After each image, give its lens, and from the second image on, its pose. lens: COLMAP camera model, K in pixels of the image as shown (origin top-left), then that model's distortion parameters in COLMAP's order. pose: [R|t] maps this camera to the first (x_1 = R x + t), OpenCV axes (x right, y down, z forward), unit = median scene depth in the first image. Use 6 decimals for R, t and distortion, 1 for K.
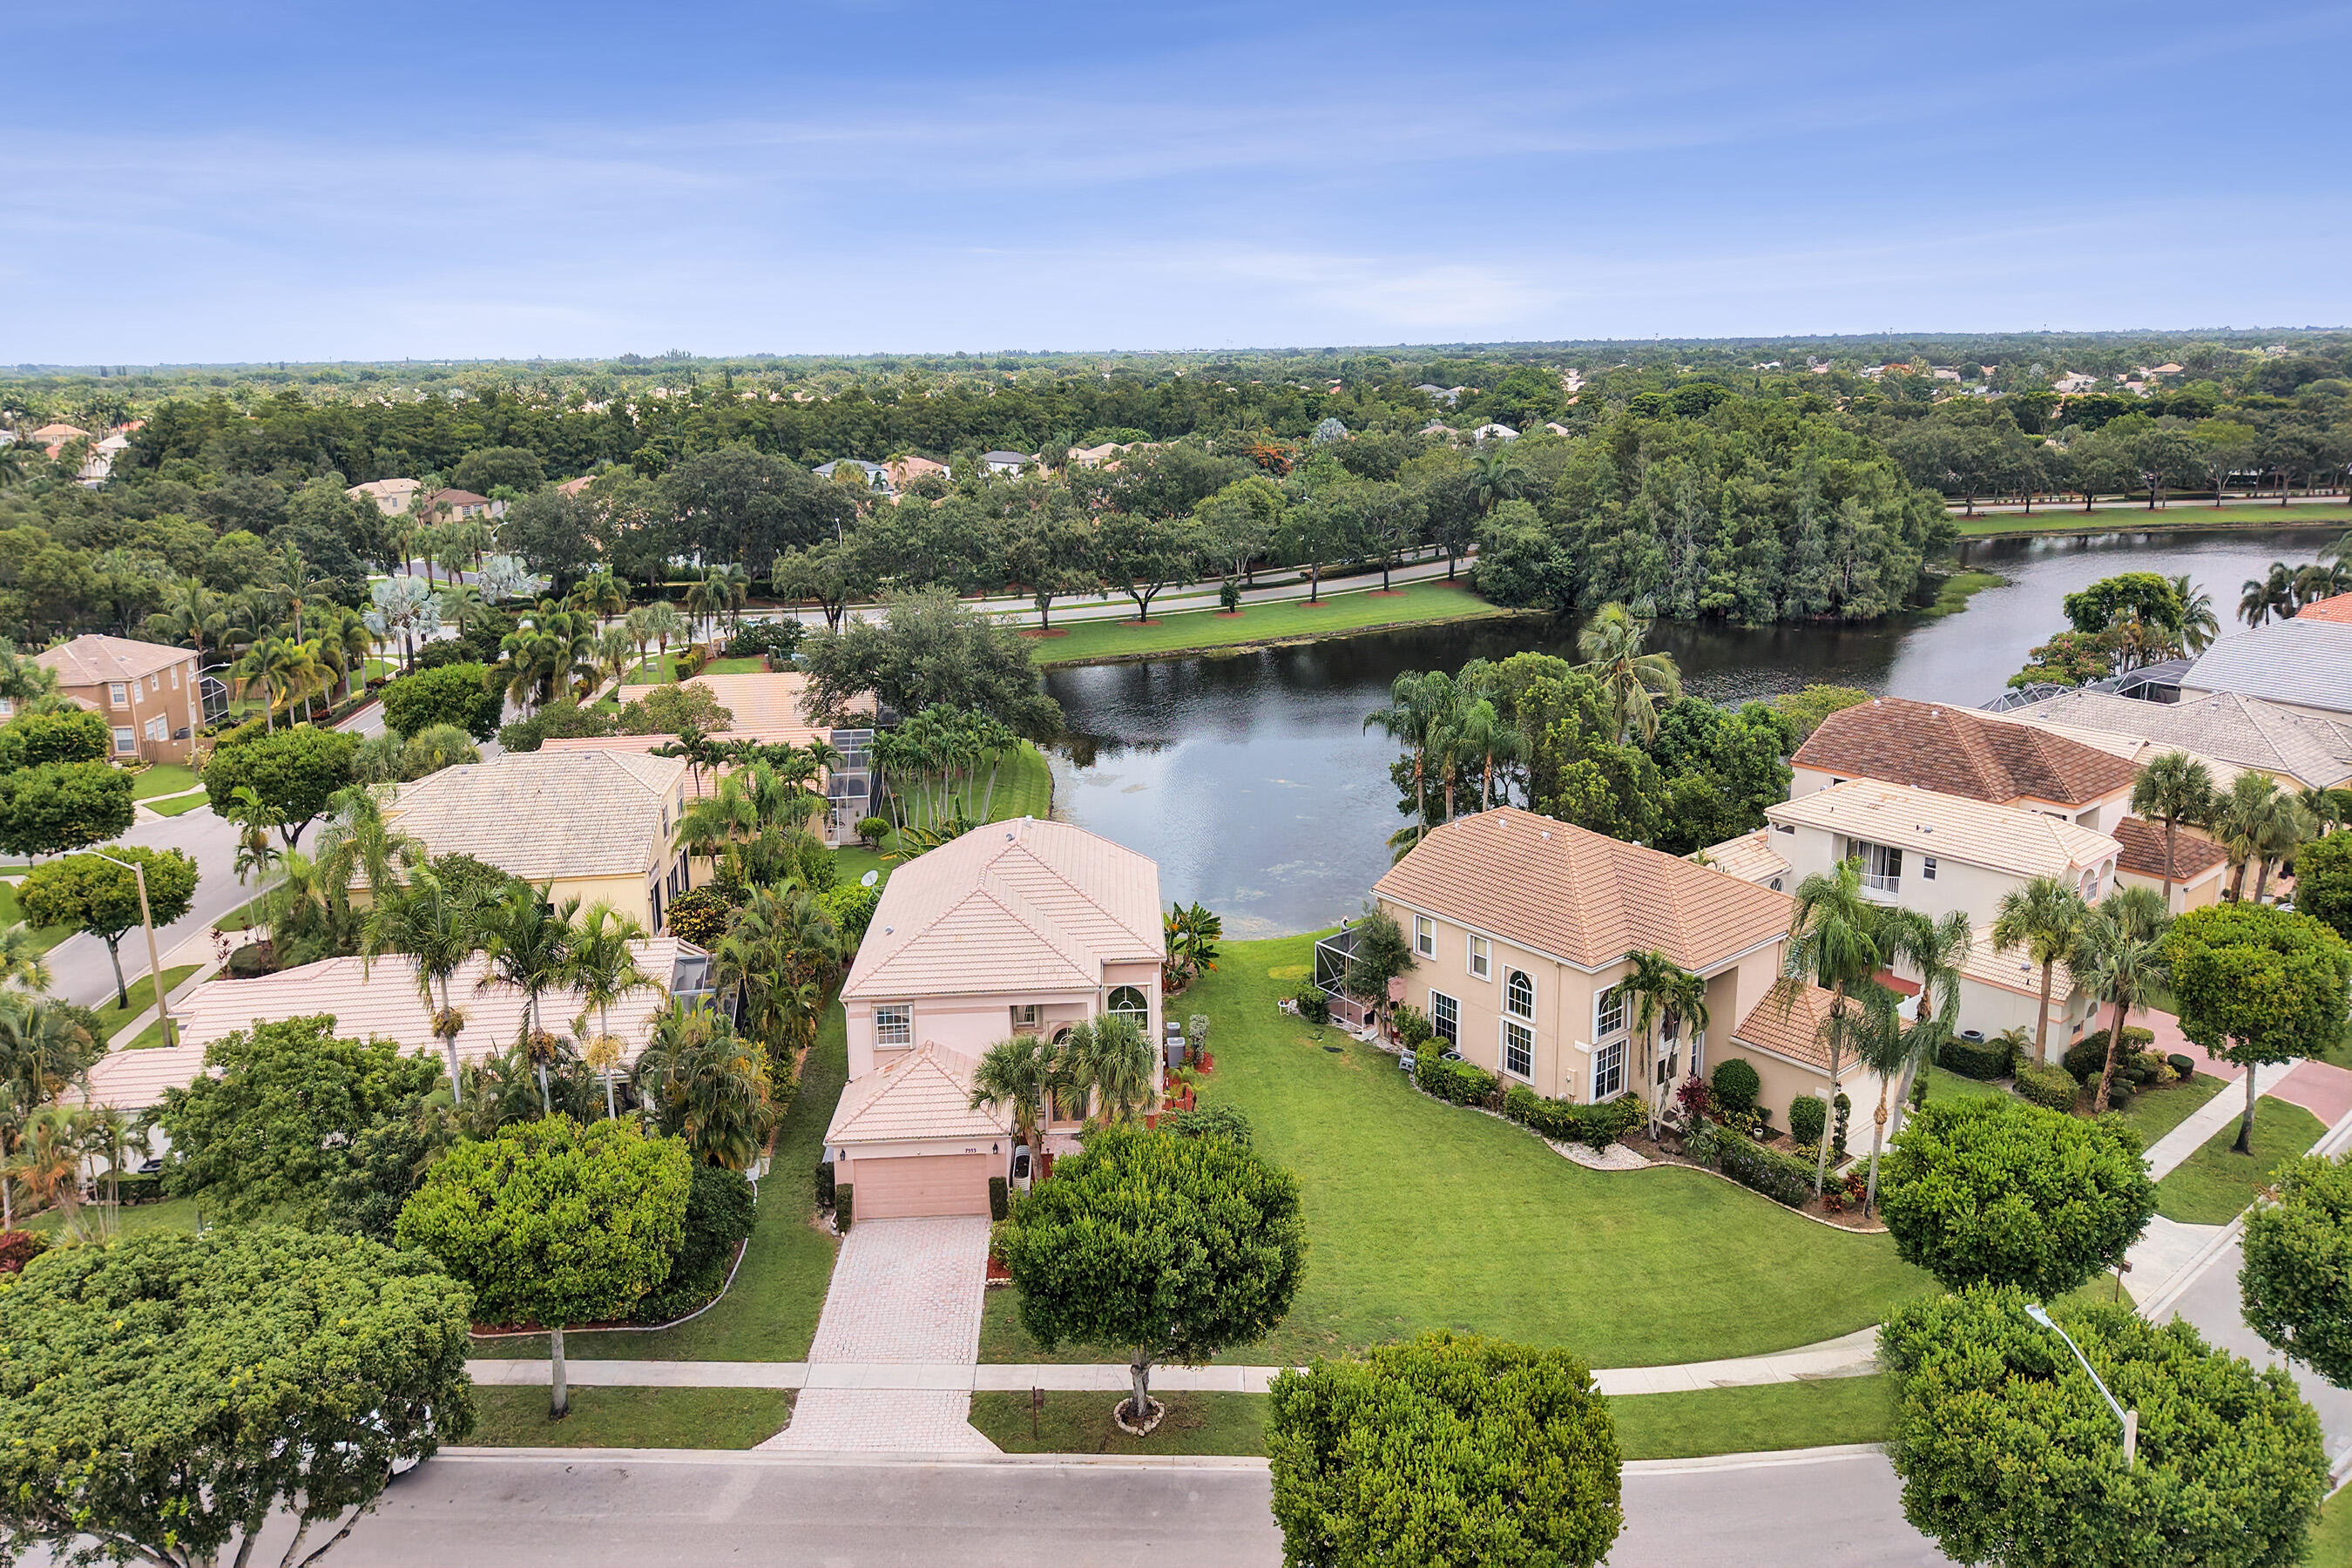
lens RADIAL K [[1572.6, 0, 1168.2], [0, 1572.6, 650.4], [0, 0, 1]] dist [0.014545, -0.002923]
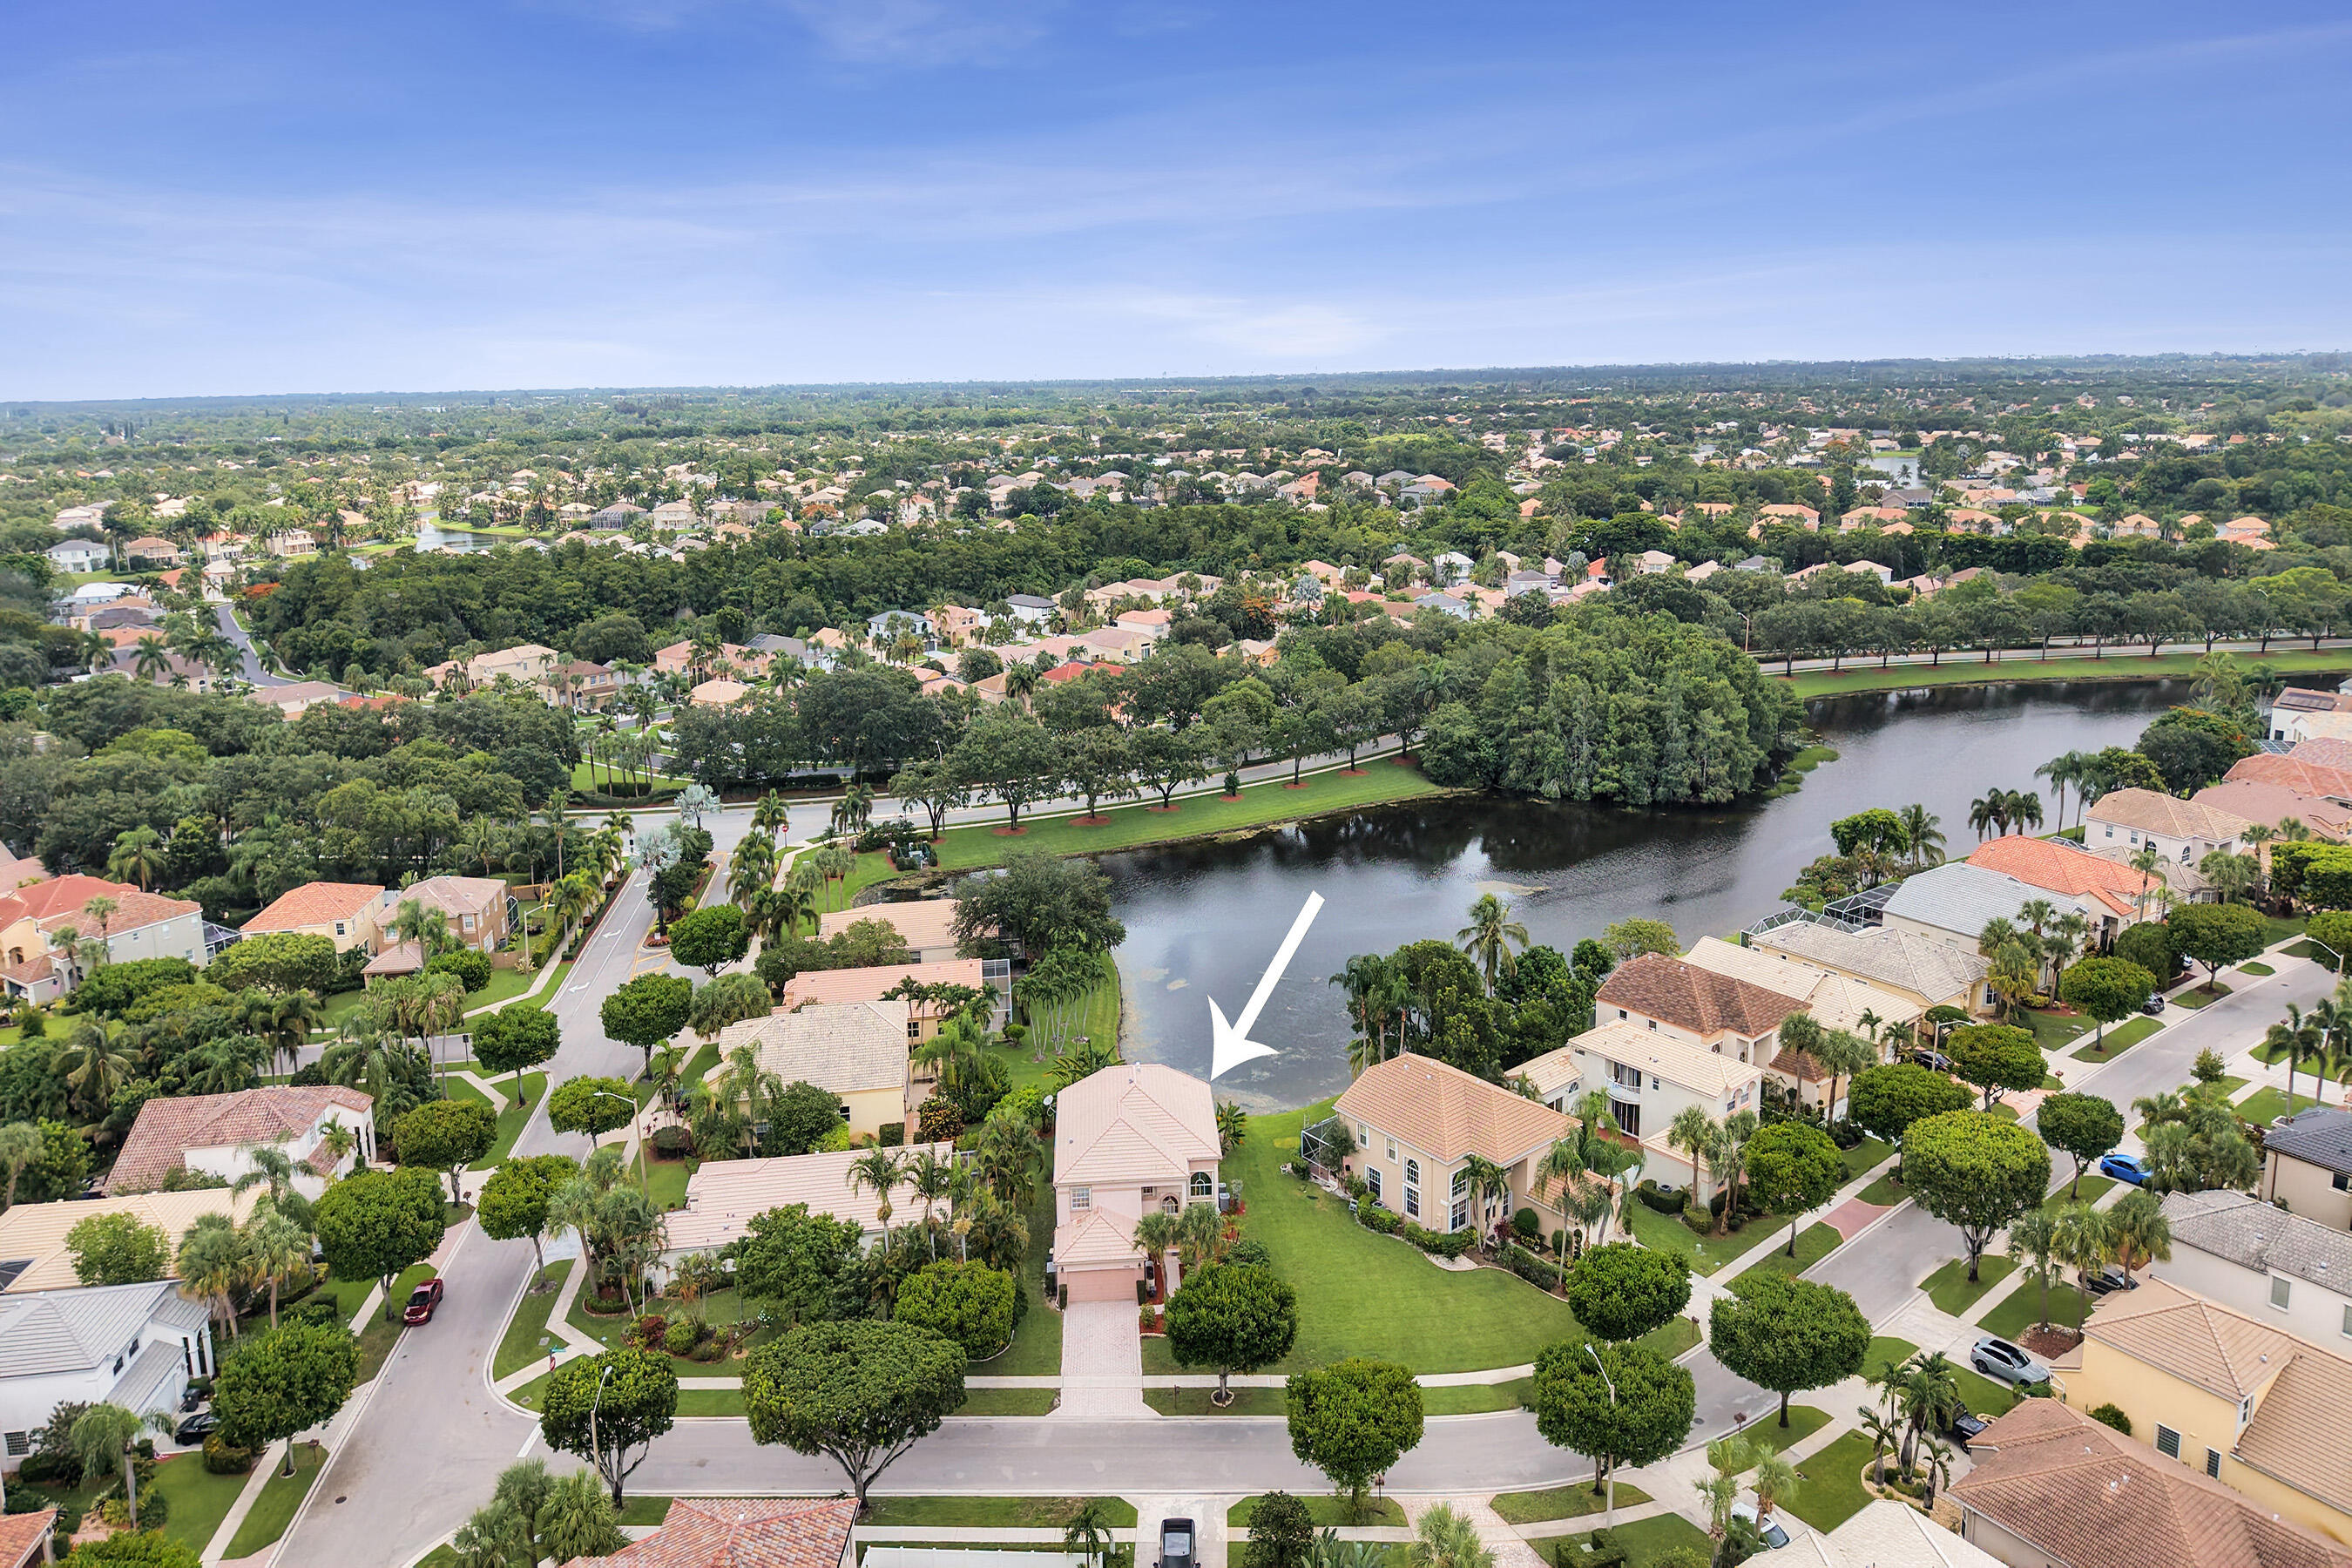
lens RADIAL K [[1571.4, 0, 1164.1], [0, 1571.4, 664.1], [0, 0, 1]] dist [0.075518, -0.105134]
pose [[0.999916, -0.009171, 0.009156, -0.073339], [0.009190, 0.999955, -0.002137, -0.345774], [-0.009136, 0.002221, 0.999956, -0.788736]]
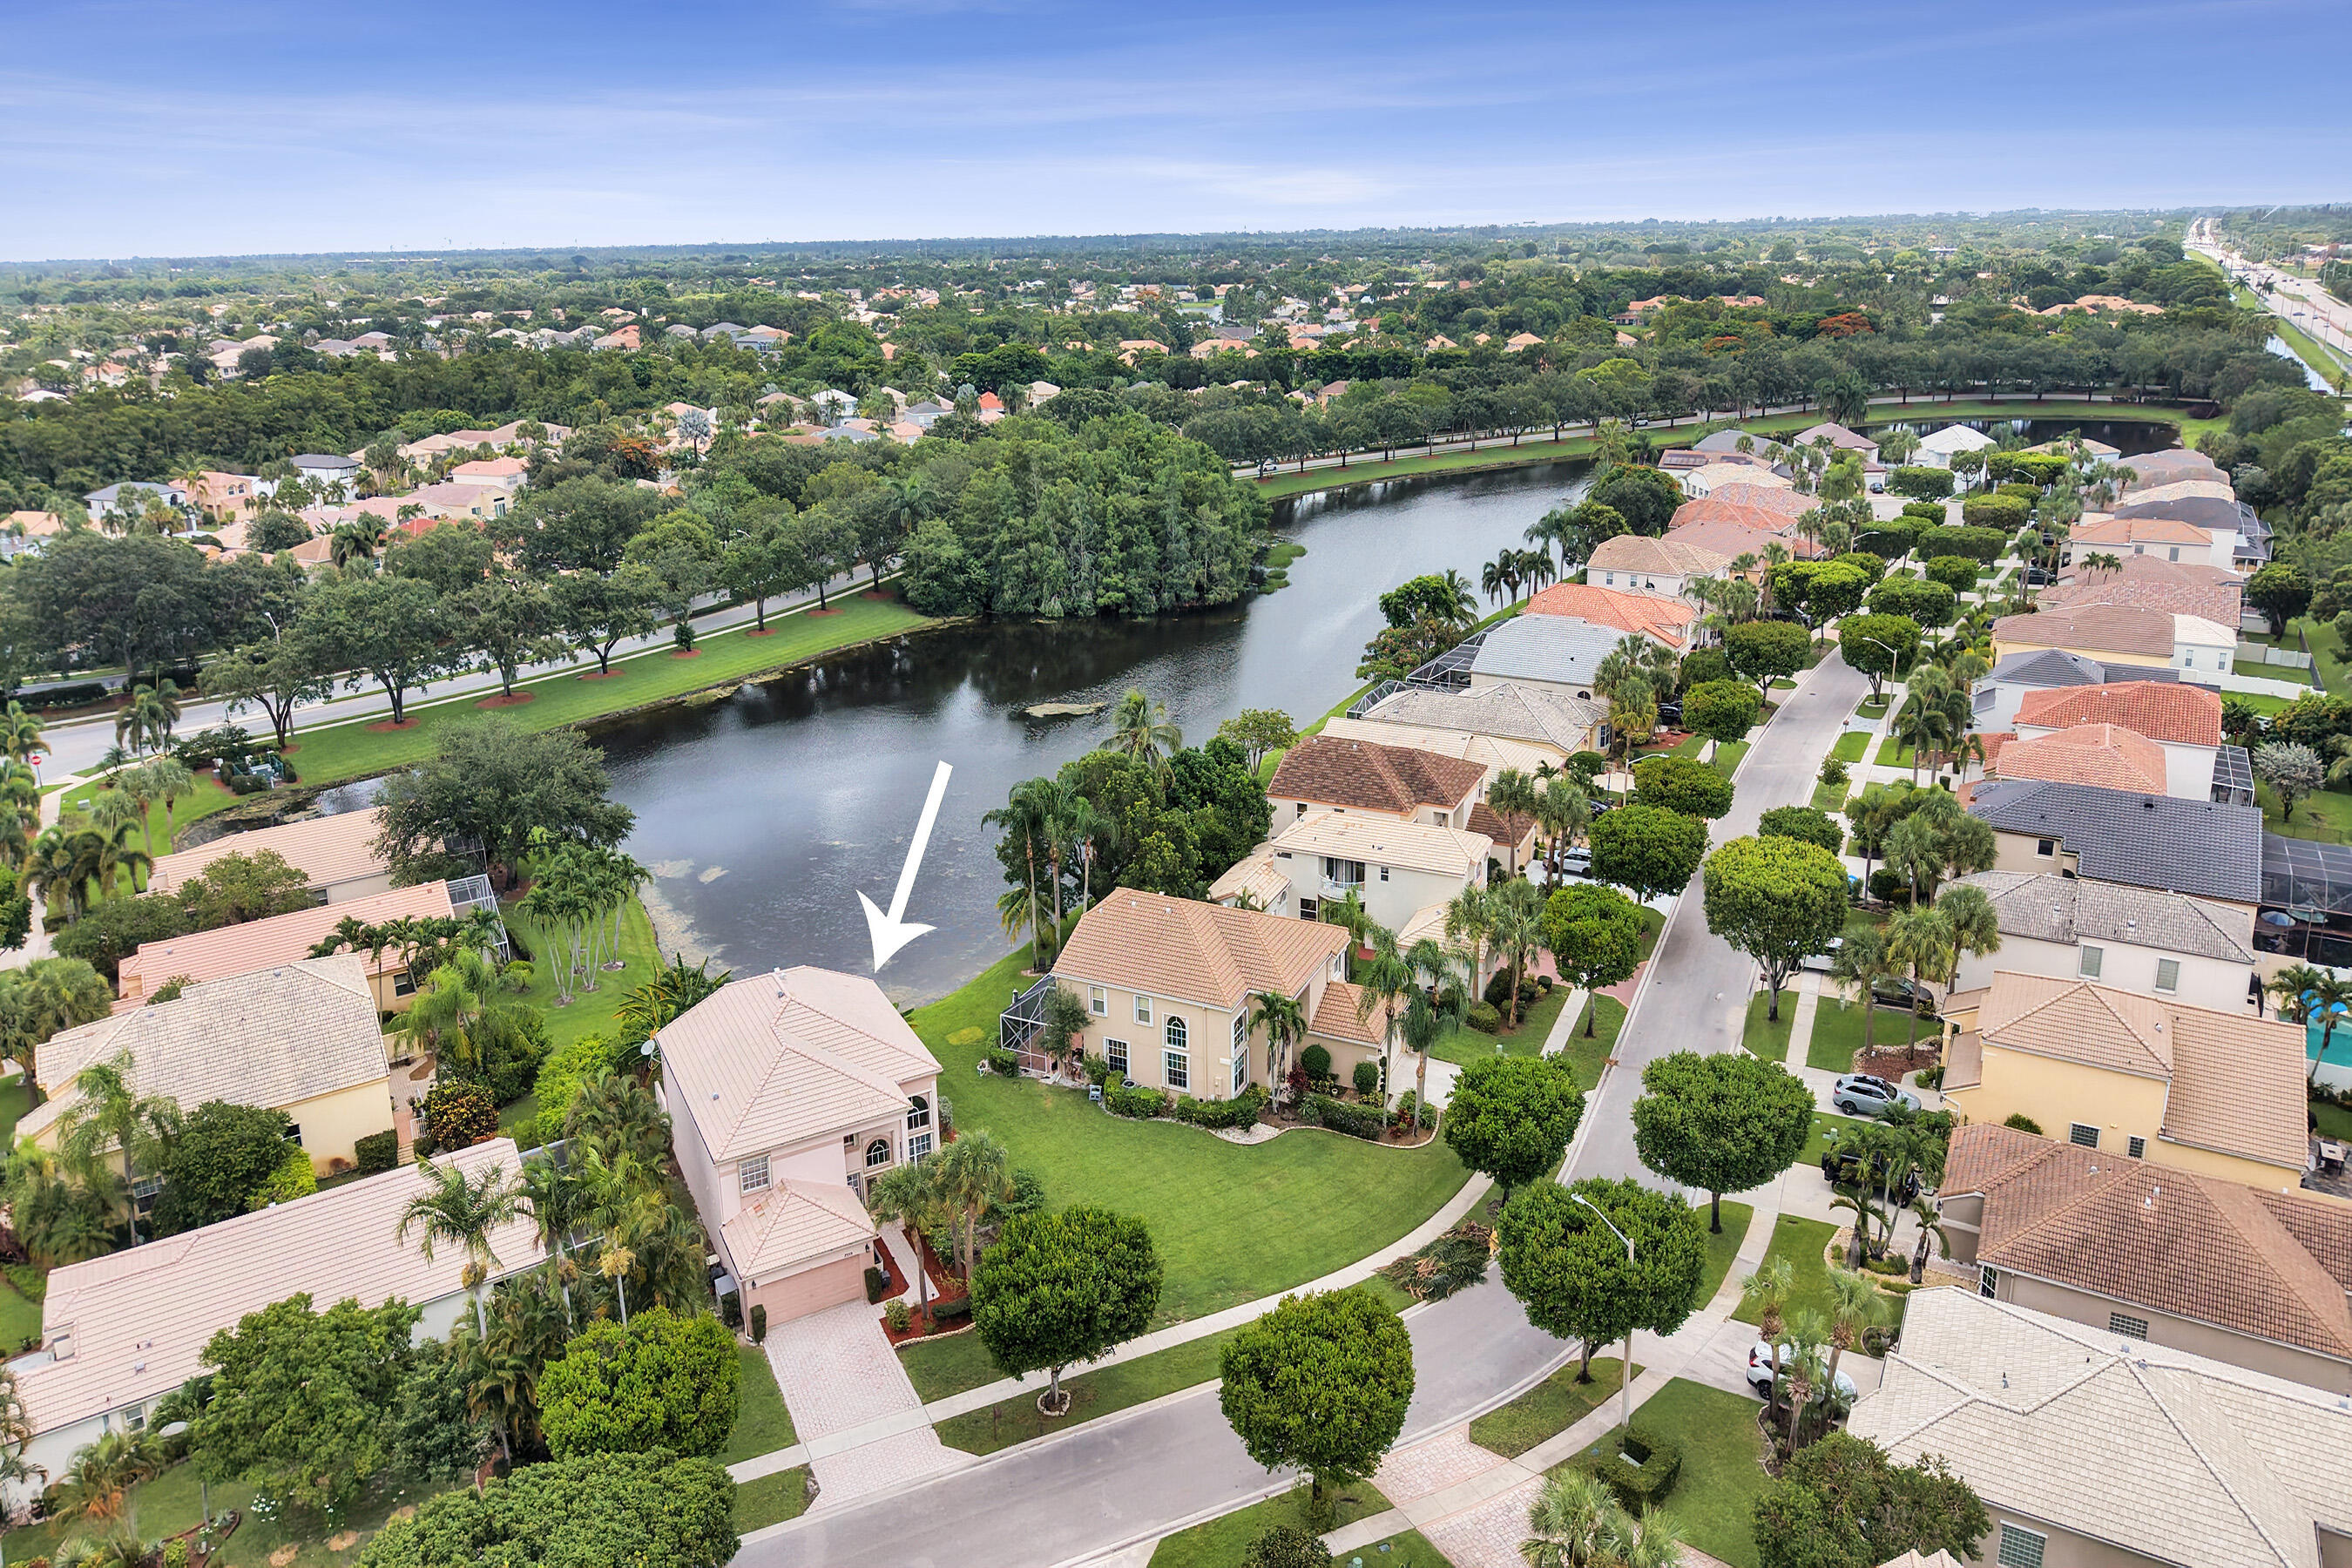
lens RADIAL K [[1571.4, 0, 1164.1], [0, 1571.4, 664.1], [0, 0, 1]] dist [0.075518, -0.105134]
pose [[0.899032, -0.118111, 0.421653, -0.318215], [0.088329, 0.992057, 0.089557, -0.219789], [-0.428882, -0.043271, 0.902324, -0.243213]]
